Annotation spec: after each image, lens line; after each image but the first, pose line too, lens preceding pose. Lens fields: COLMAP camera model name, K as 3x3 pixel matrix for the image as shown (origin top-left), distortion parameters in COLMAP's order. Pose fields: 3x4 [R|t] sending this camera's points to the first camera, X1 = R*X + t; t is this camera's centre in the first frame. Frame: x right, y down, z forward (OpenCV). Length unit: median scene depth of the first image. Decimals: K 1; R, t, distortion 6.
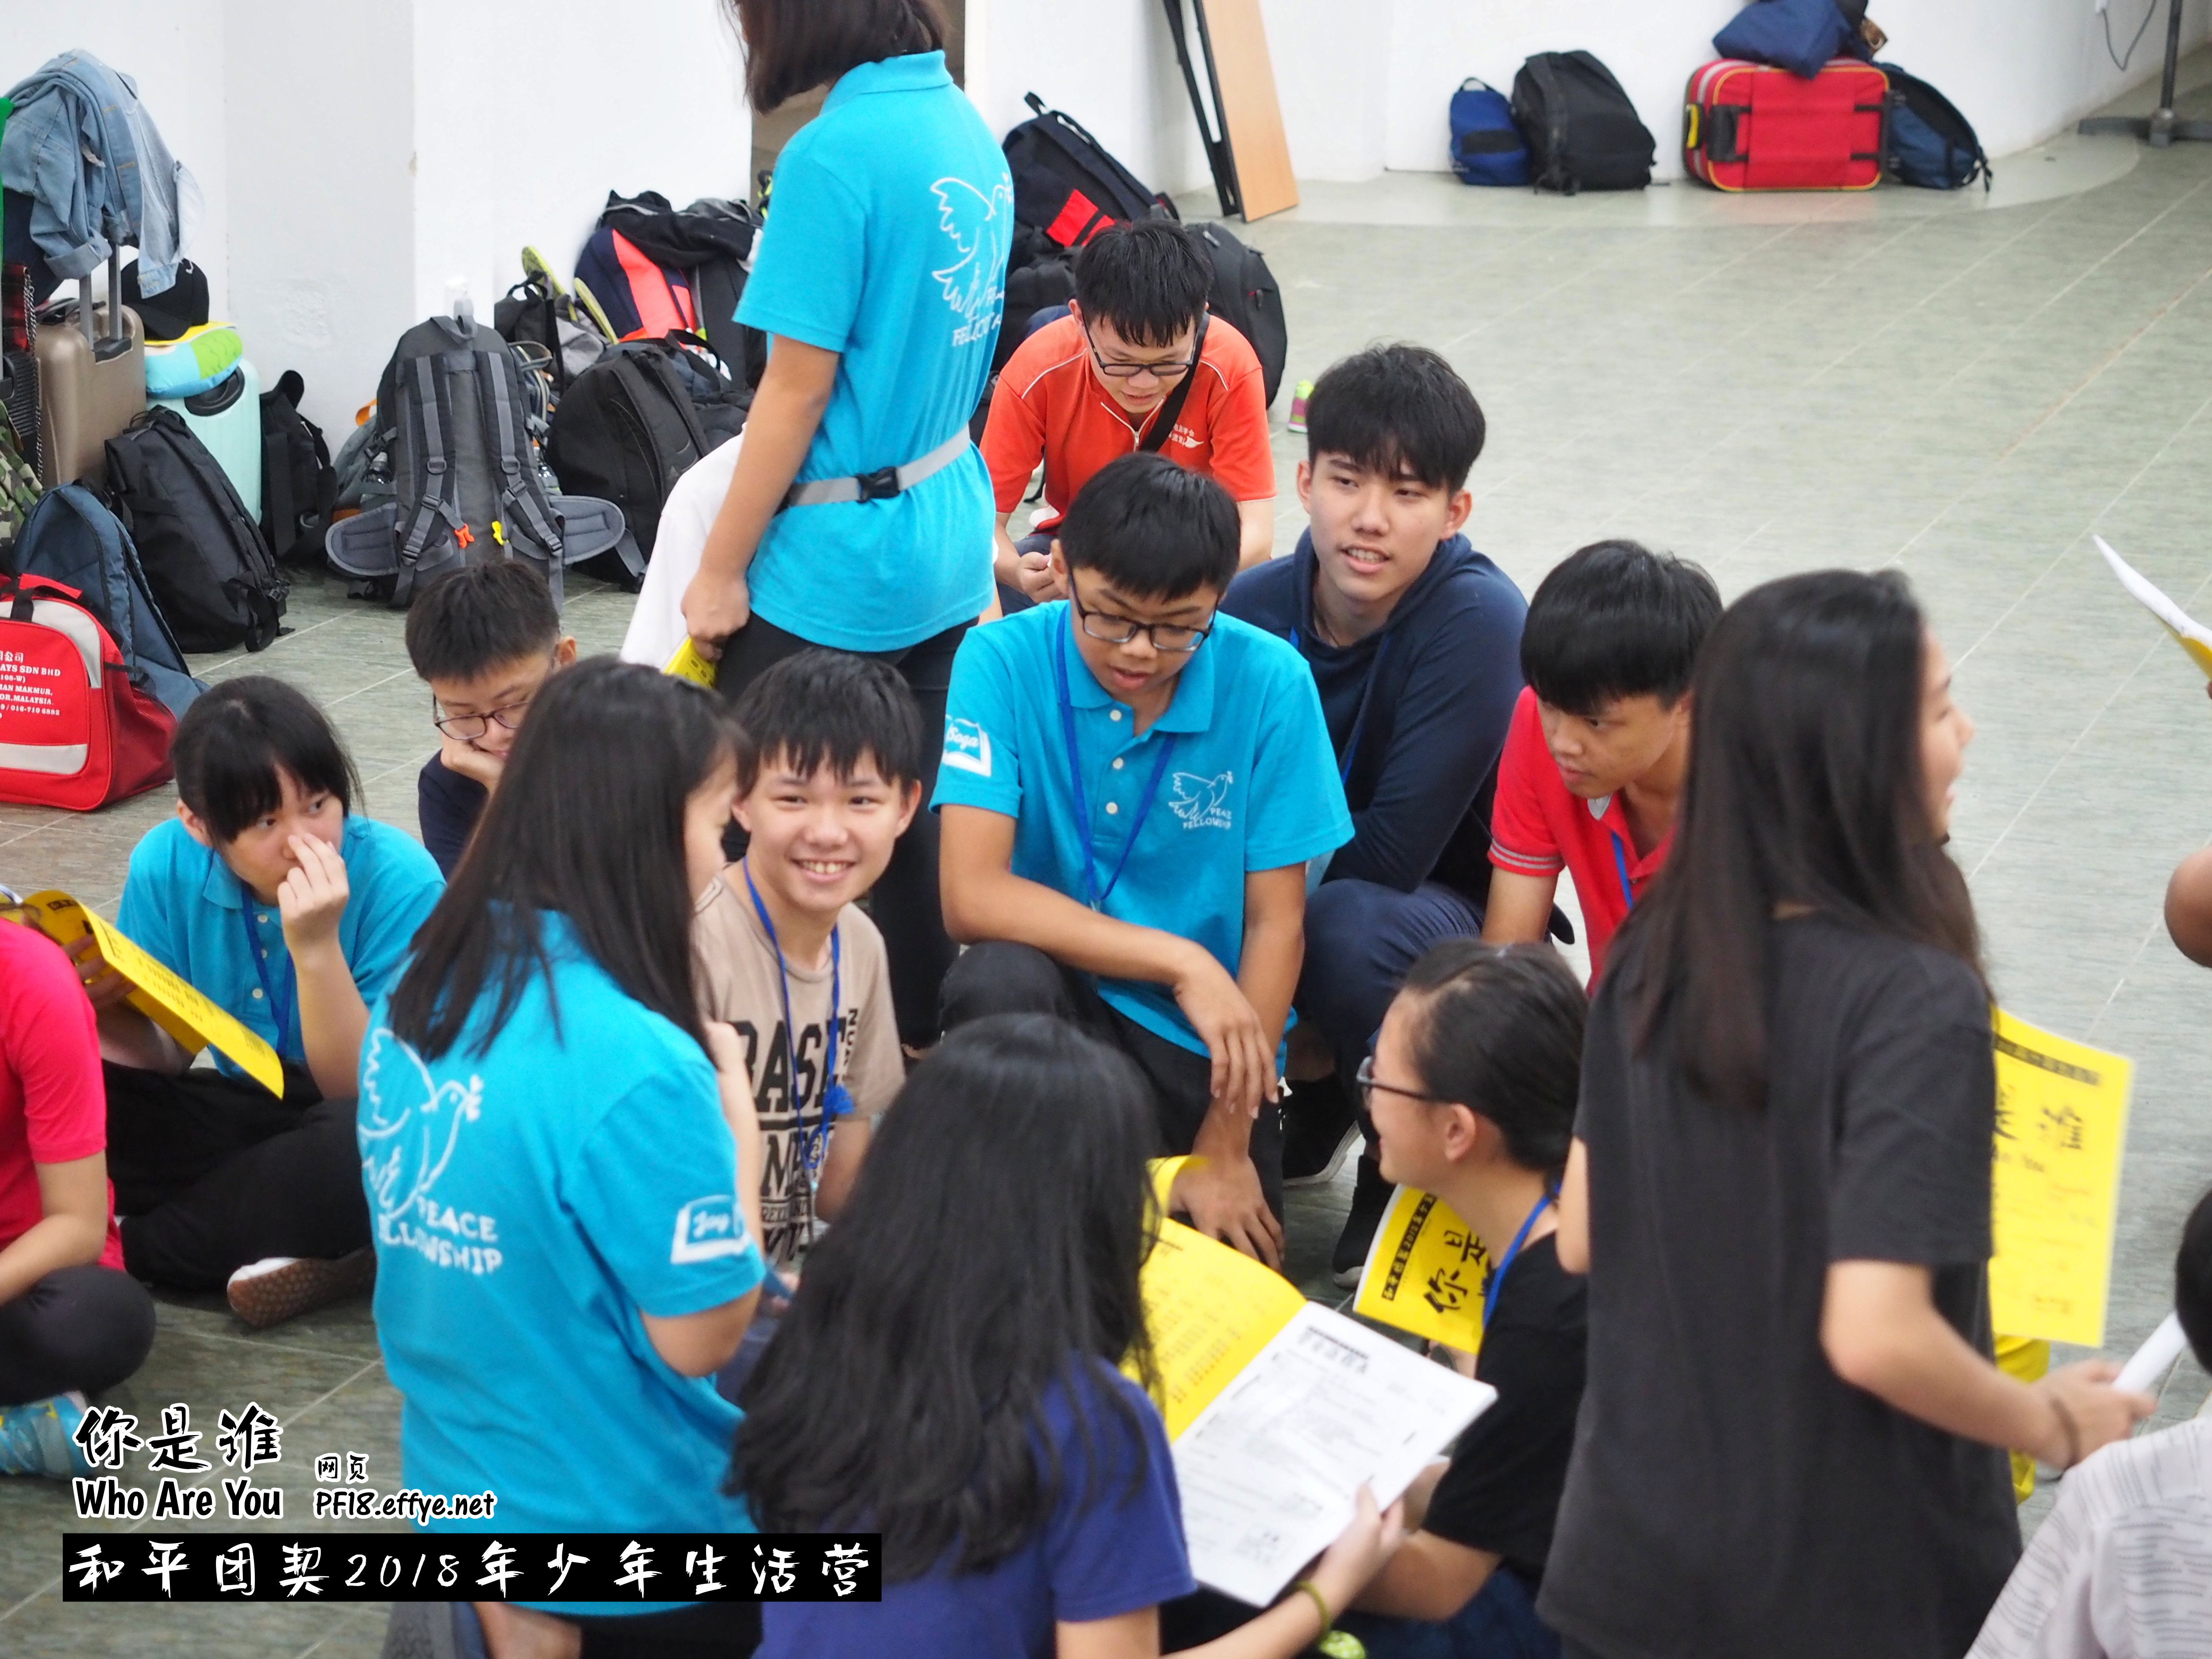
lens RADIAL K [[4961.9, 0, 1105.8], [0, 4961.9, 831.2], [0, 0, 1]] dist [-0.069719, 0.000000]
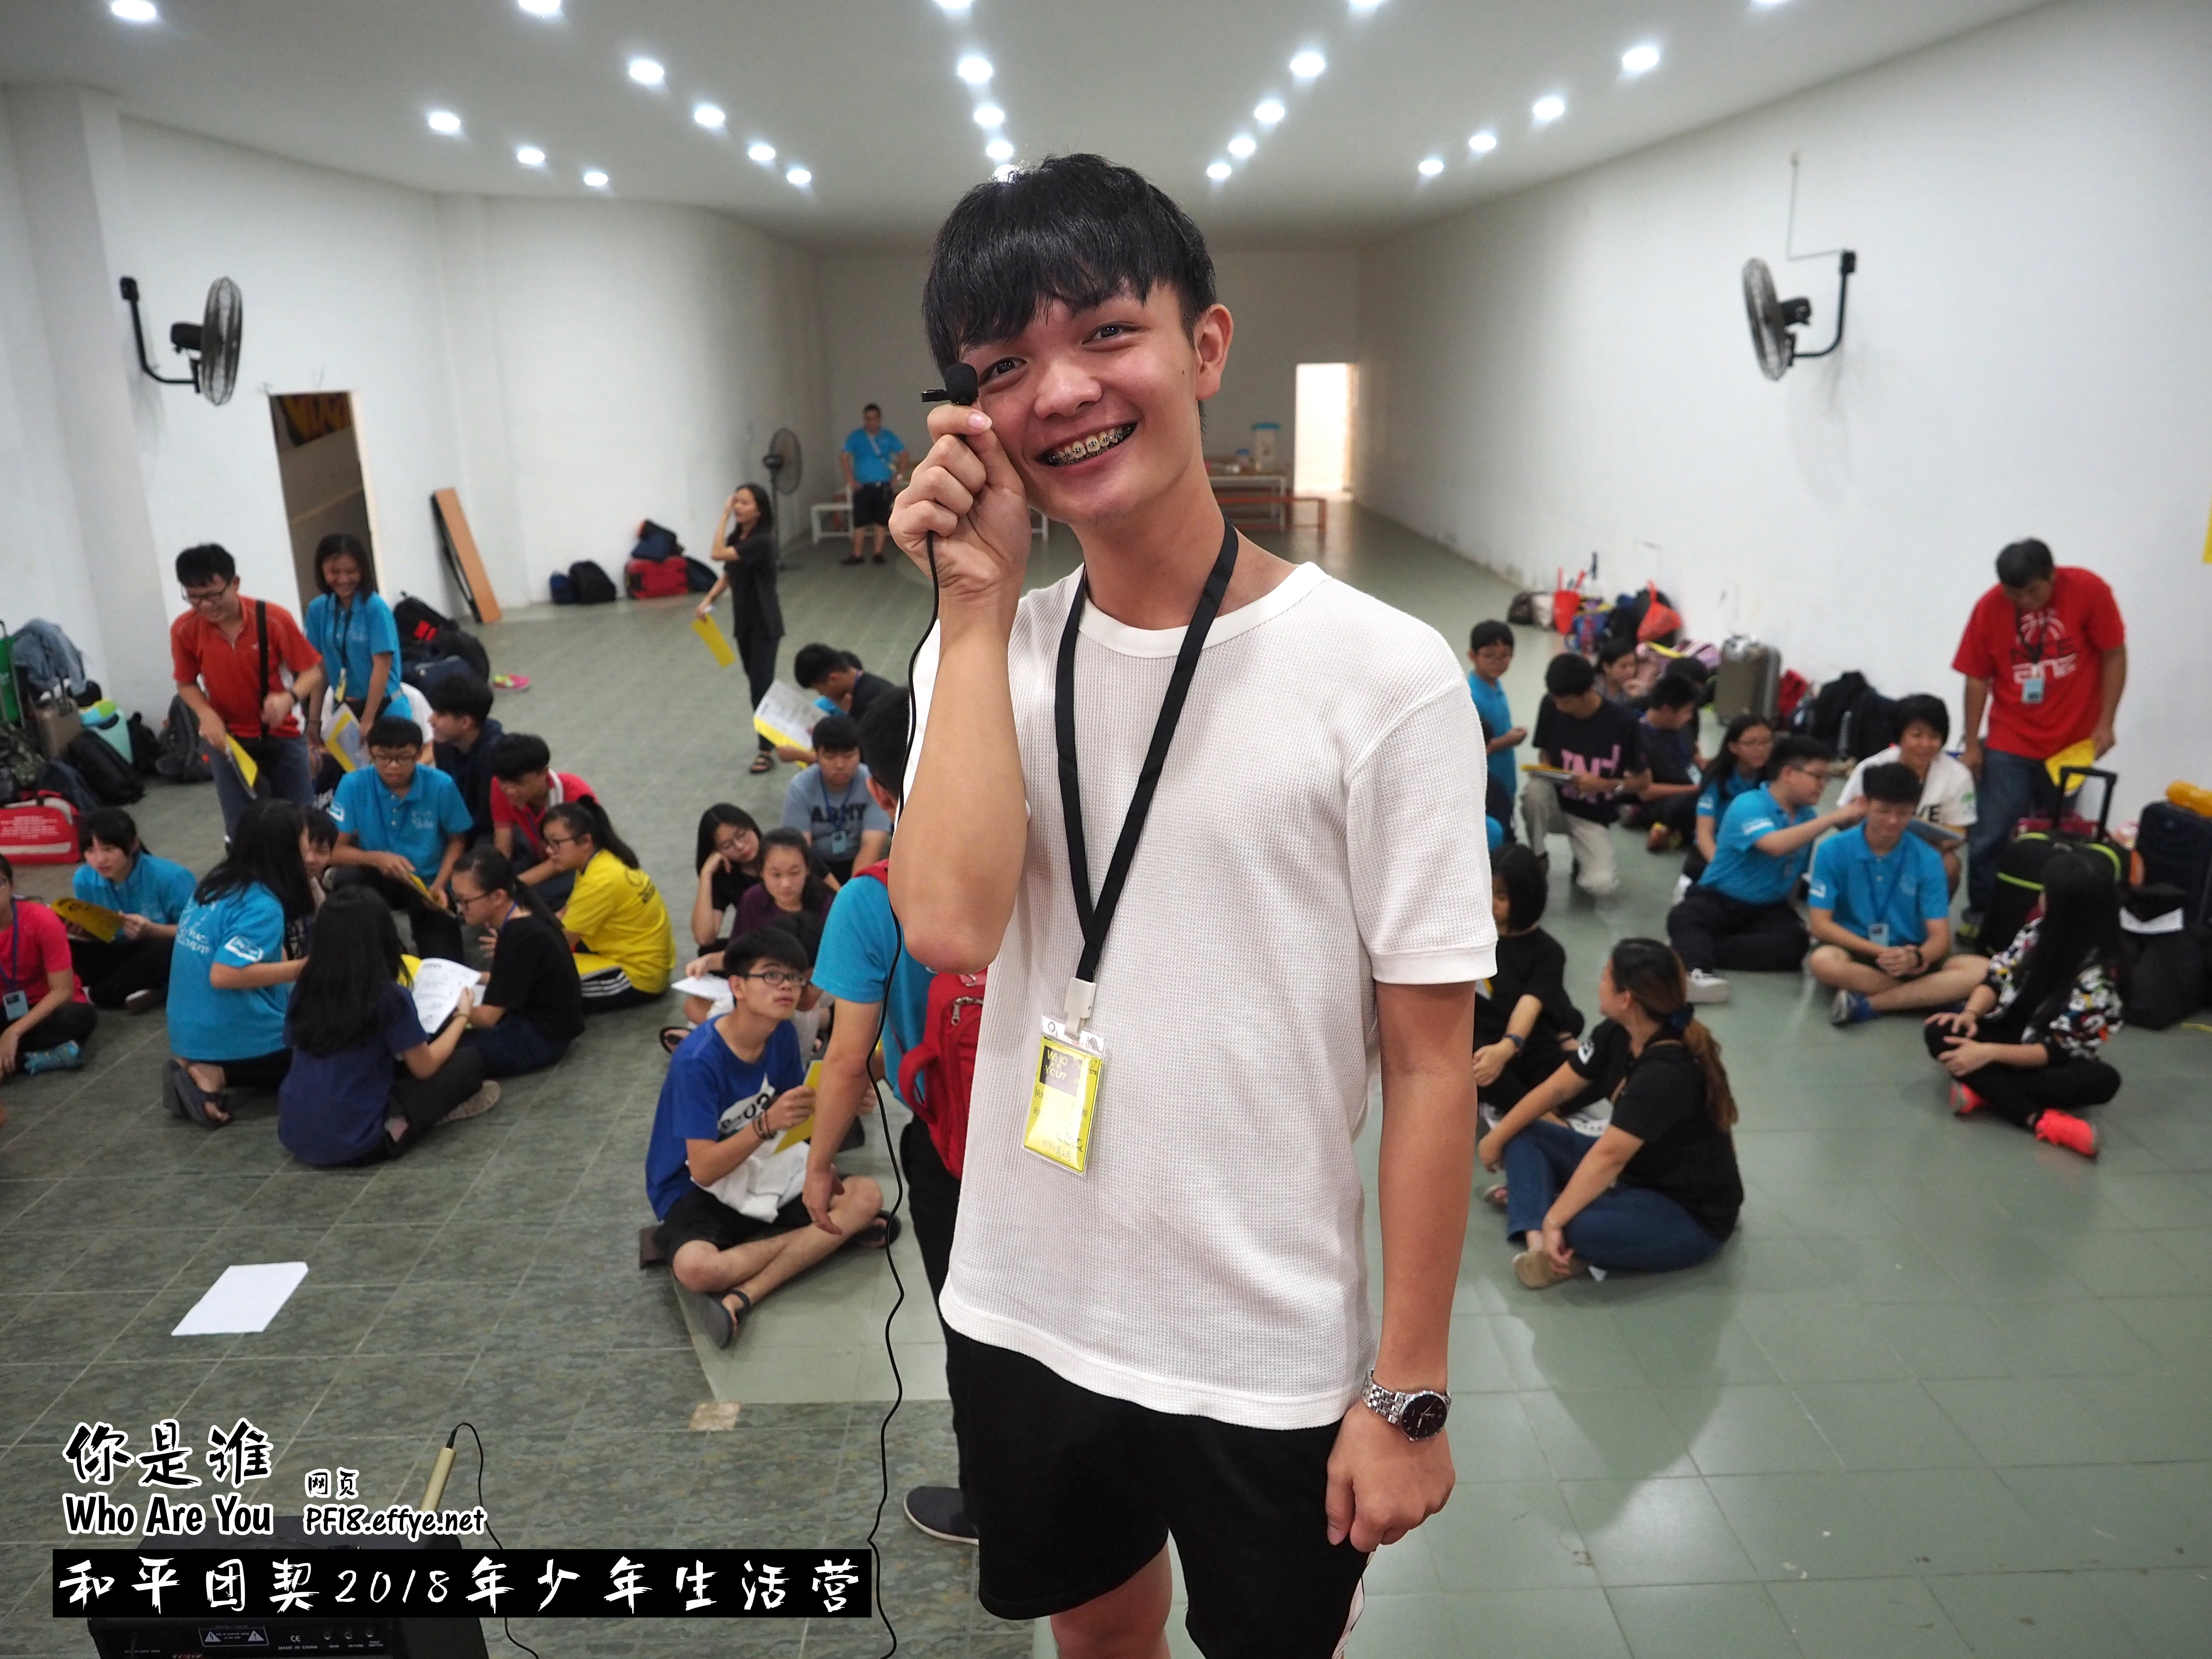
lens RADIAL K [[1688.1, 0, 1104.8], [0, 1688.1, 820.9], [0, 0, 1]] dist [-0.005005, -0.005637]
pose [[0.943655, -0.129973, 0.304339, 0.081797], [0.121983, 0.991502, 0.045209, 0.000700], [-0.307629, -0.005538, 0.951490, -0.197274]]
